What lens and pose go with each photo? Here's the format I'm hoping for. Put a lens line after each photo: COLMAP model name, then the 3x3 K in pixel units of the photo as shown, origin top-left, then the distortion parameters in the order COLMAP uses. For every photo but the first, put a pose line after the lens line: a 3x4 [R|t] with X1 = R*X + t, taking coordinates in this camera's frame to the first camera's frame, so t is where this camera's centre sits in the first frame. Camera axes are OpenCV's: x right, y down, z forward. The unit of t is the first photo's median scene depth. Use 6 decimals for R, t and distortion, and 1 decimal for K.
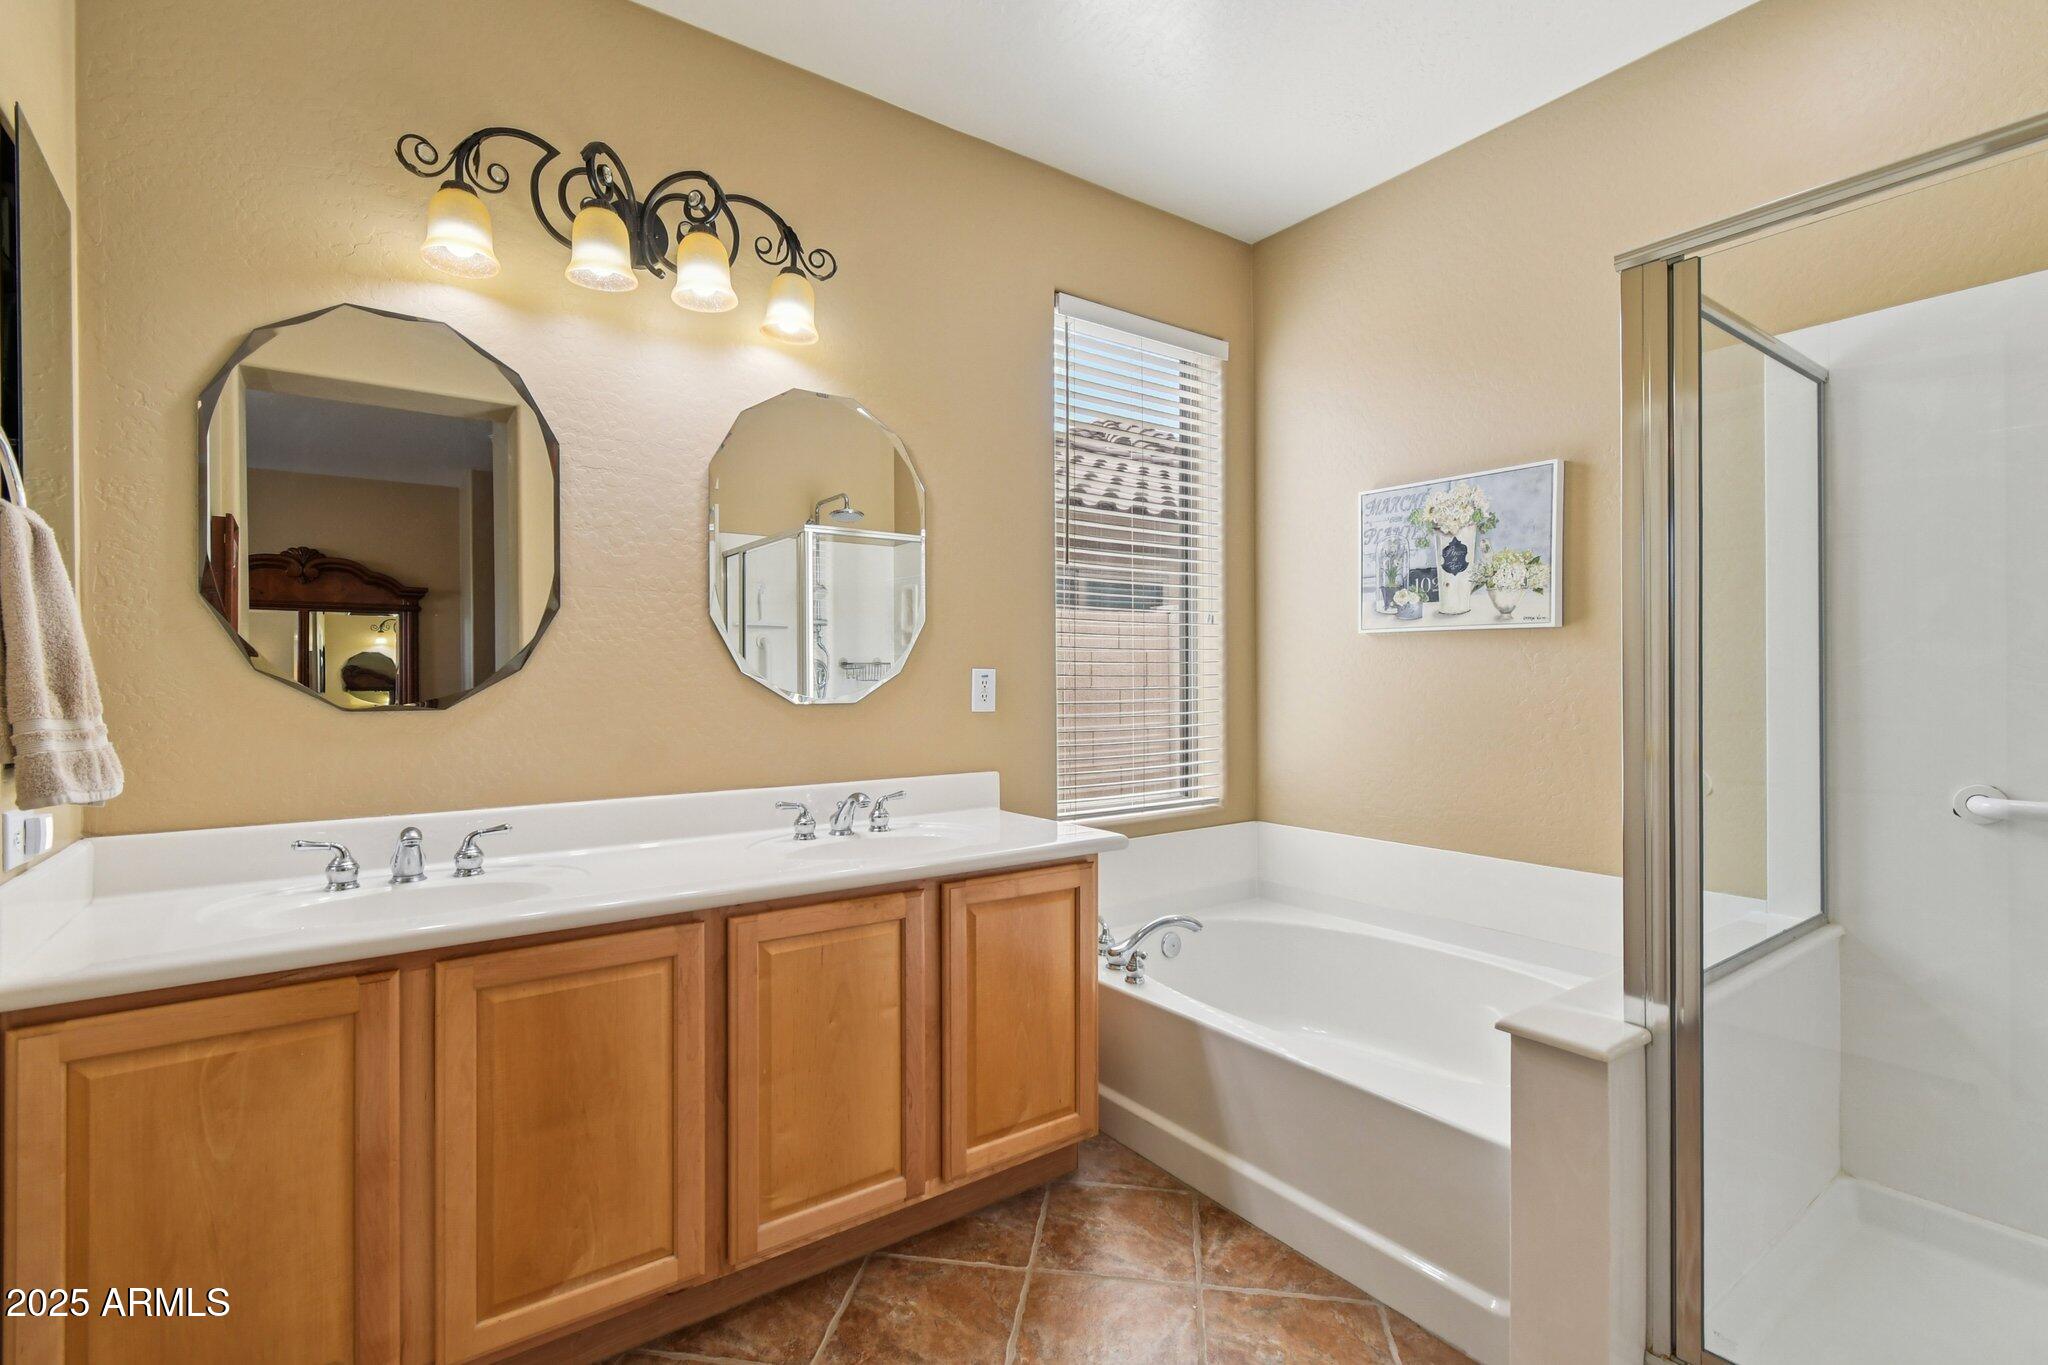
lens RADIAL K [[928.6, 0, 1019.8], [0, 928.6, 681.8], [0, 0, 1]] dist [0.006369, -0.001362]
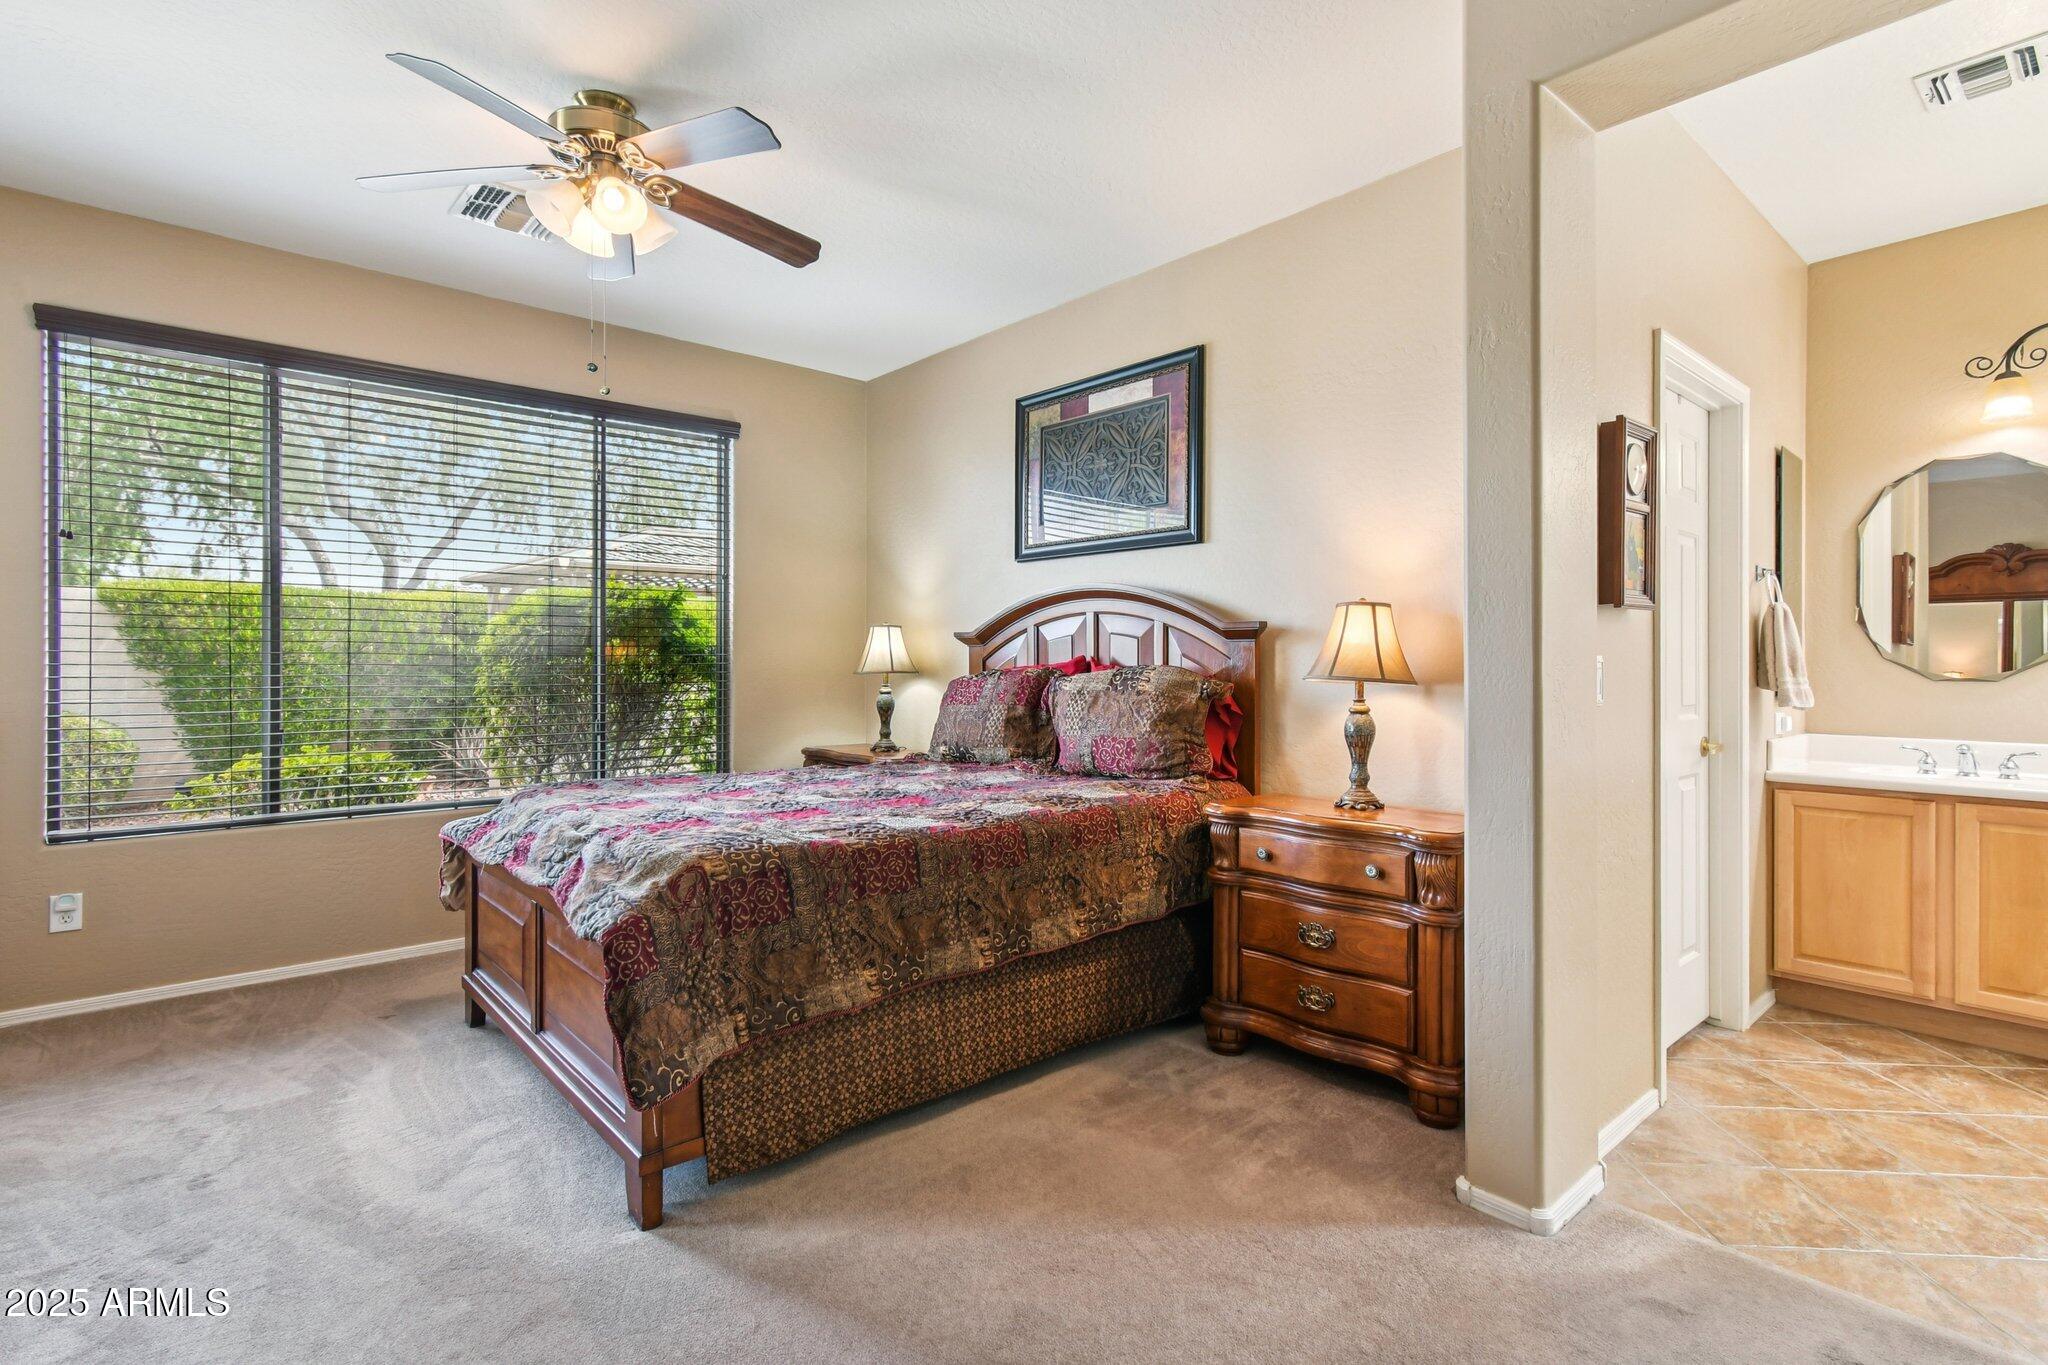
lens RADIAL K [[979.7, 0, 1026.6], [0, 979.7, 663.9], [0, 0, 1]] dist [0.008837, 0.001137]
pose [[0.093547, 0.004242, -0.995606, 1.238625], [-0.005493, 0.999978, 0.003745, 0.001330], [0.995600, 0.005119, 0.093568, -1.139150]]
